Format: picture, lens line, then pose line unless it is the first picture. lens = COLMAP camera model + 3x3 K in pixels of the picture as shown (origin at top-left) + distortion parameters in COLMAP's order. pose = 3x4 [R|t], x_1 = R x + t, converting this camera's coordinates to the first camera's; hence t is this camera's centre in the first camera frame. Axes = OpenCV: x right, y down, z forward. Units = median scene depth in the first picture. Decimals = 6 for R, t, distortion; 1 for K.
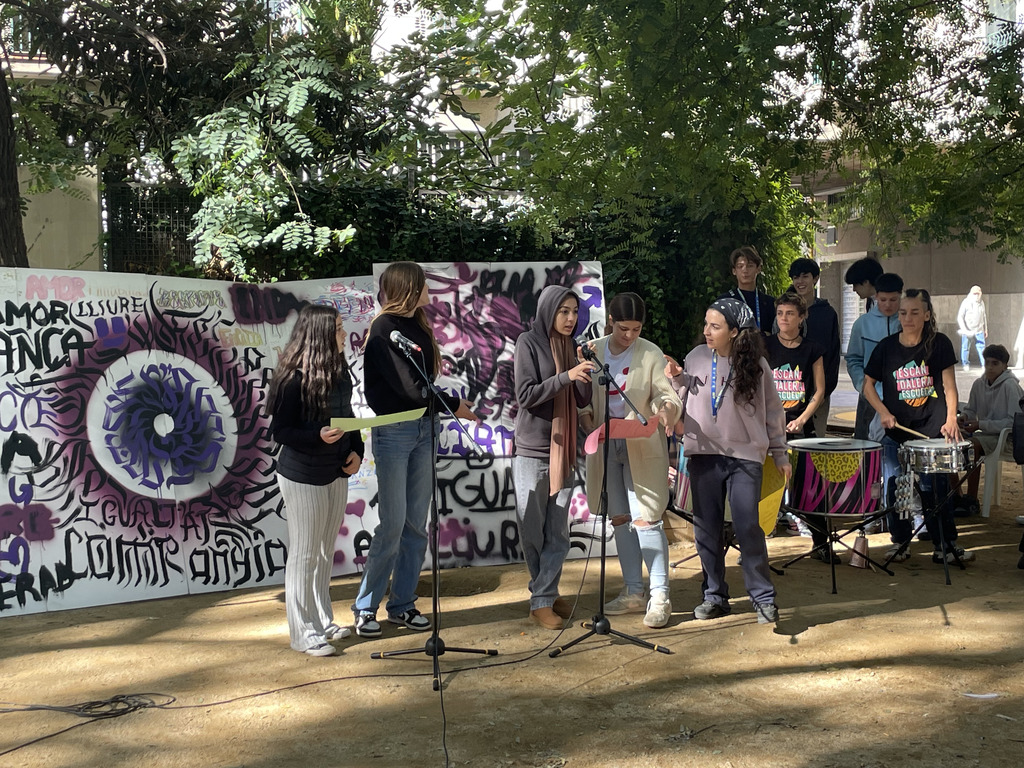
lens RADIAL K [[1396.6, 0, 513.3], [0, 1396.6, 385.1], [0, 0, 1]] dist [0.009539, 0.000000]
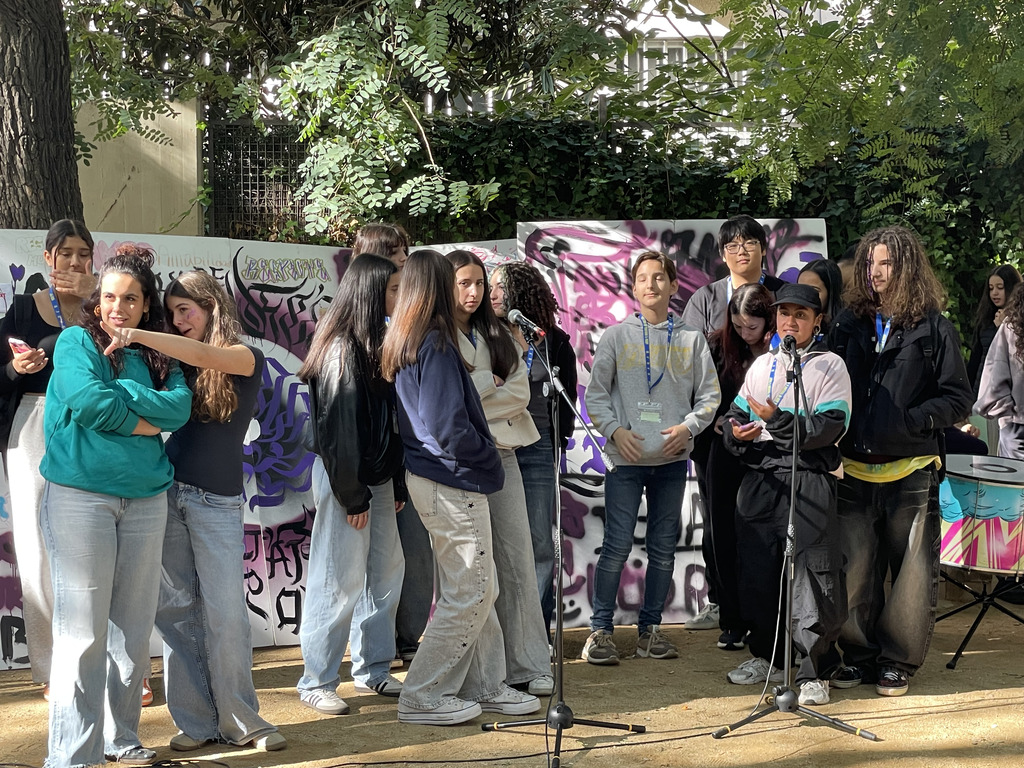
lens RADIAL K [[2092.7, 0, 511.3], [0, 2092.7, 383.4], [0, 0, 1]] dist [-0.006759, 0.000000]
pose [[0.982191, 0.007822, -0.187722, 0.110147], [-0.009267, 0.999934, -0.006821, 0.008500], [0.187656, 0.008439, 0.982198, -0.121884]]
